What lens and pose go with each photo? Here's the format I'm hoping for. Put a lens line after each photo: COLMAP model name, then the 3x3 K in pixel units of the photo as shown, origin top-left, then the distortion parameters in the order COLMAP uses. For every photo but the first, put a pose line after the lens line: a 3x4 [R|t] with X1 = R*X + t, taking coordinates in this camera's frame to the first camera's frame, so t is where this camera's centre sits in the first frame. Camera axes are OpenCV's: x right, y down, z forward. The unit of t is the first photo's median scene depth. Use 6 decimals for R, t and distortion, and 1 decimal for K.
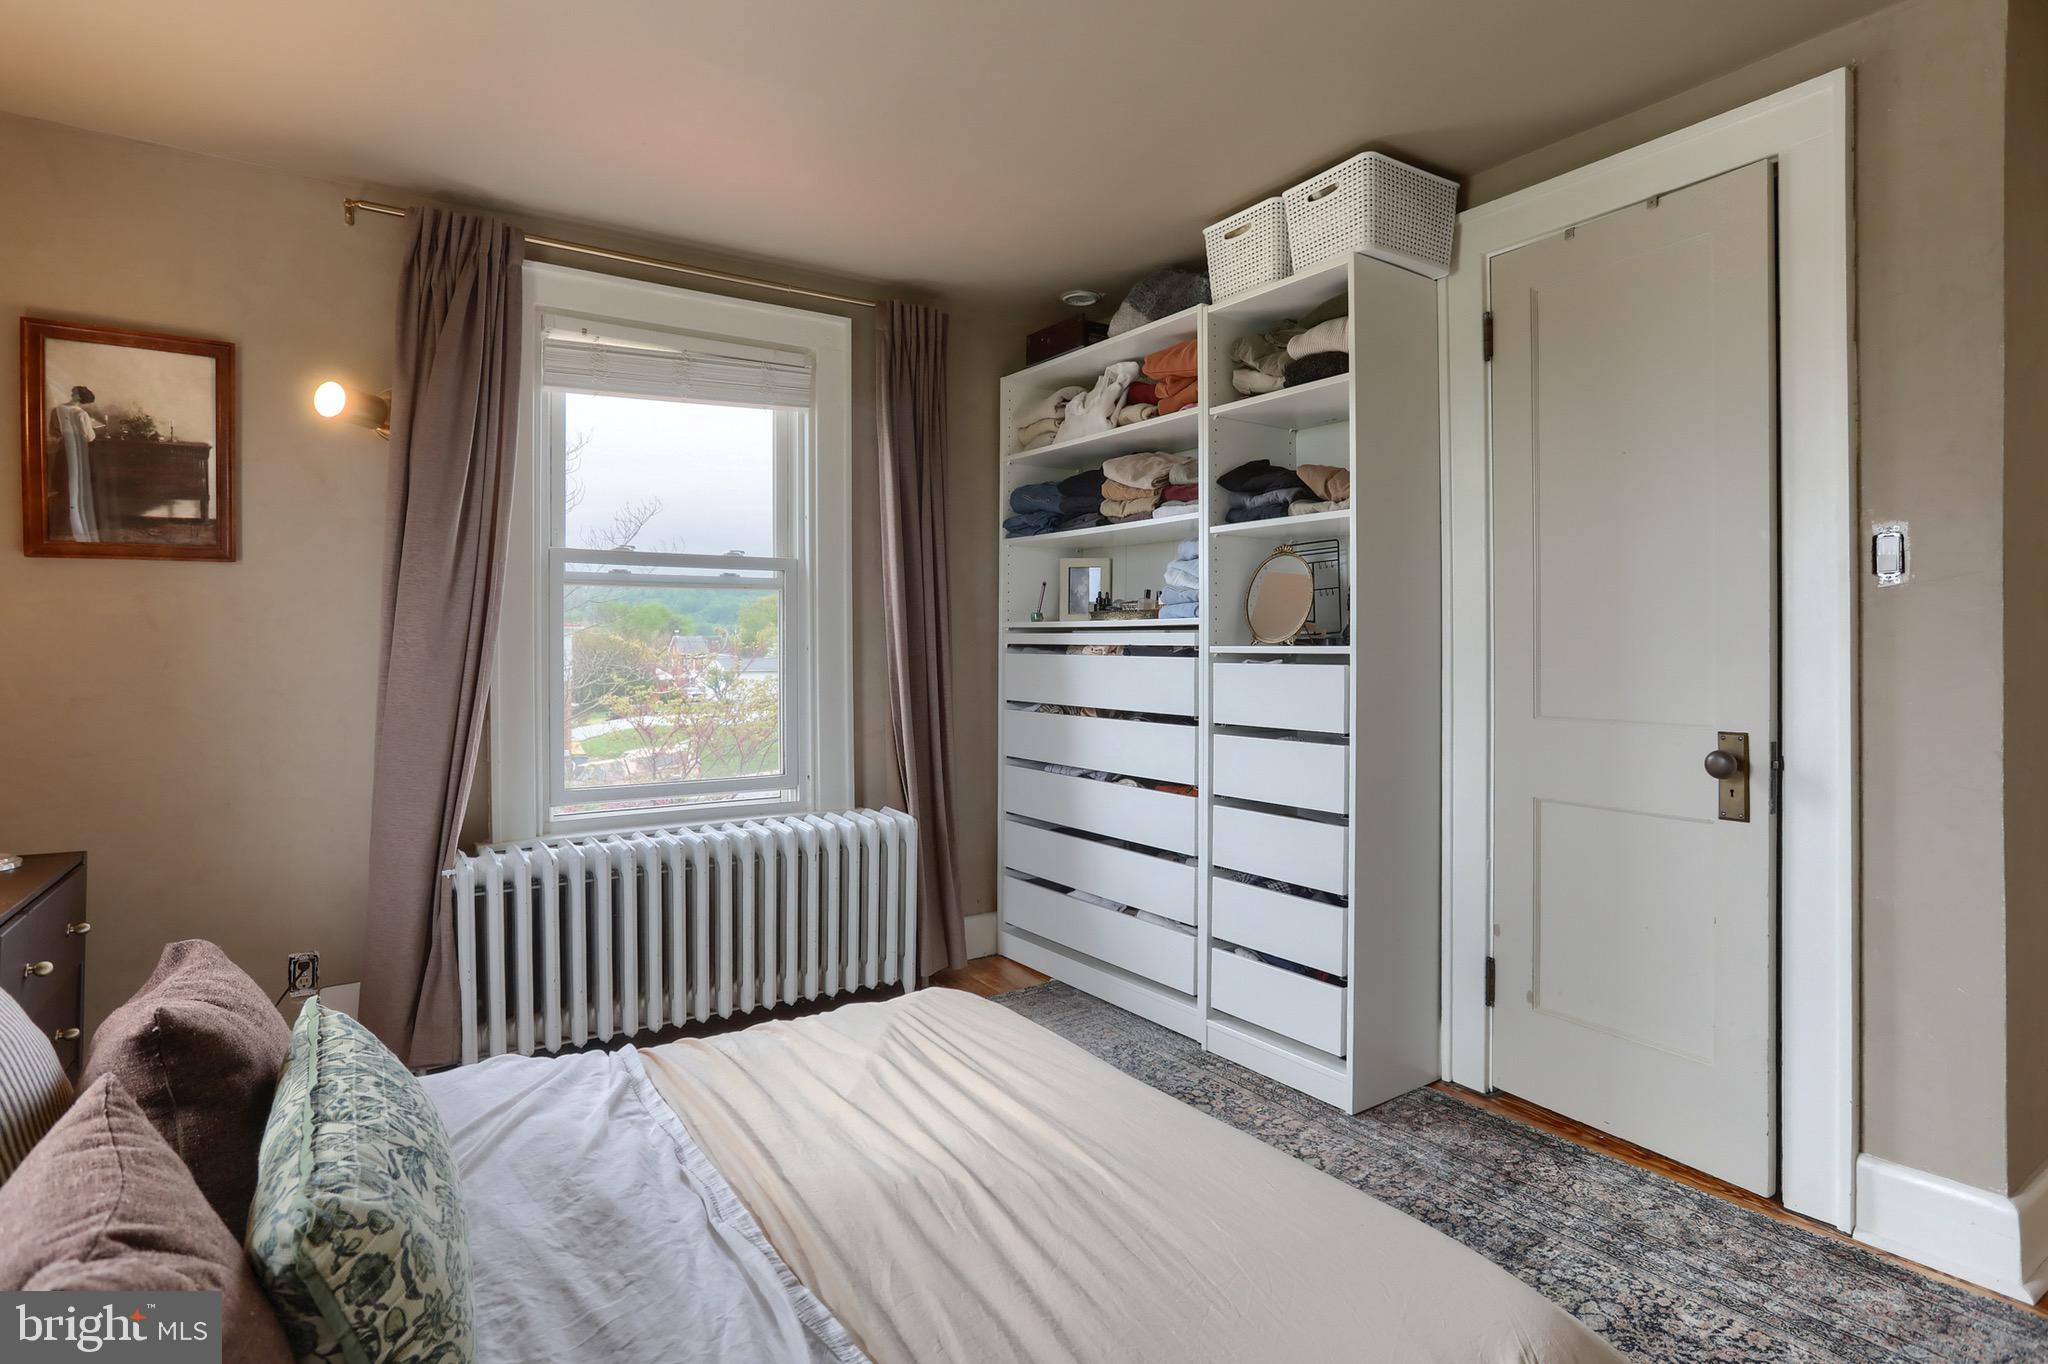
lens RADIAL K [[1025.9, 0, 1042.4], [0, 1025.9, 633.4], [0, 0, 1]] dist [-0.059734, 0.032713]
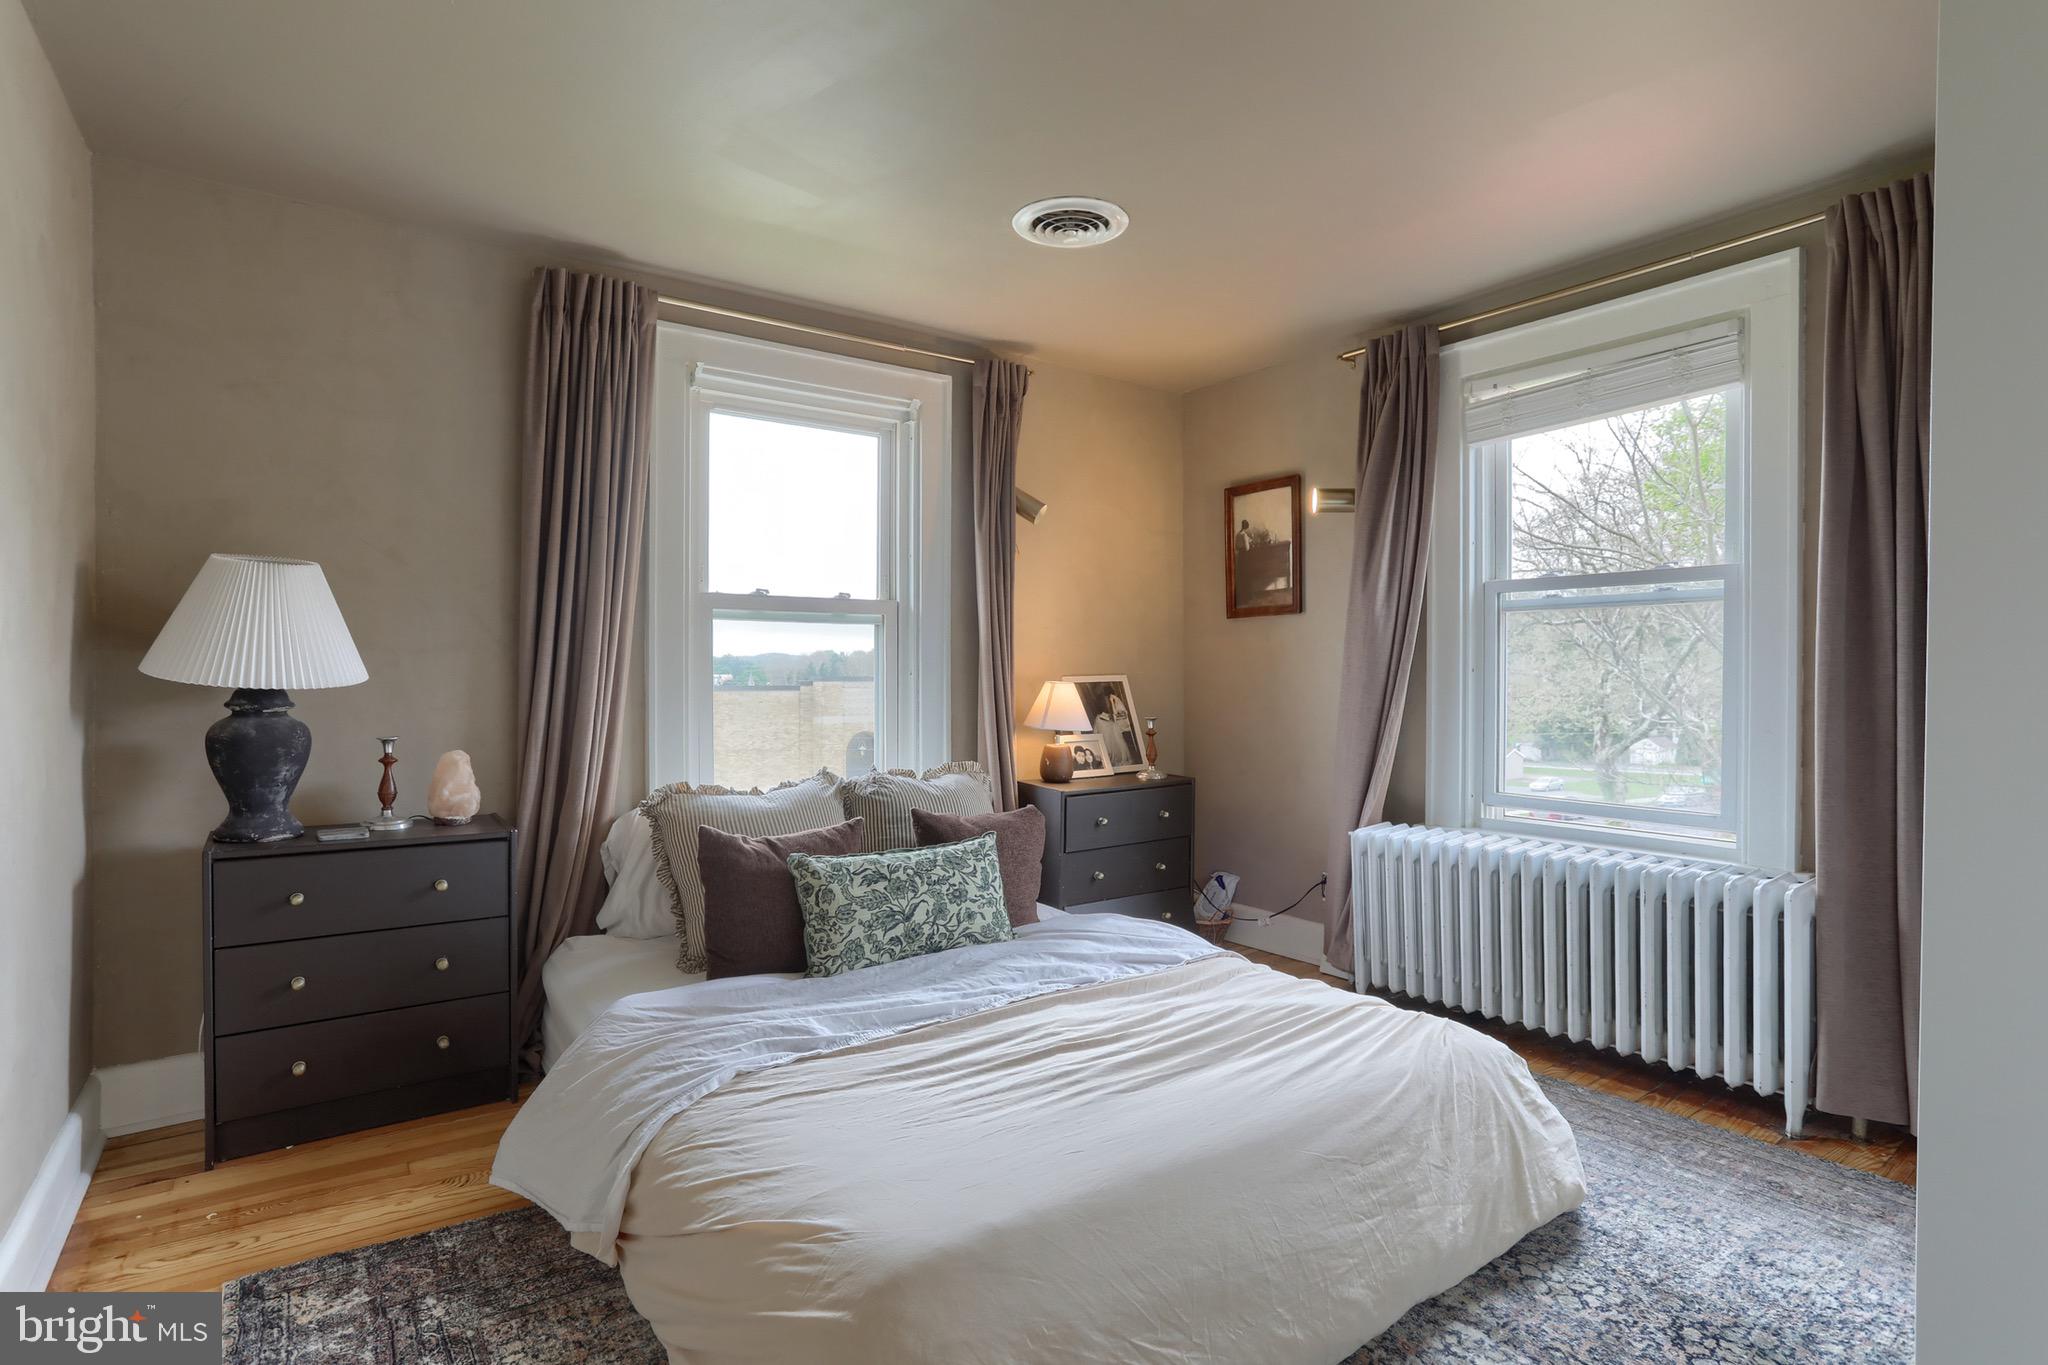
lens RADIAL K [[1013.3, 0, 1026.4], [0, 1013.3, 665.9], [0, 0, 1]] dist [-0.058923, 0.032555]
pose [[0.033104, -0.000880, -0.999452, 0.747251], [0.015724, 0.999876, -0.000360, 0.004038], [0.999328, -0.015703, 0.033113, 0.513751]]
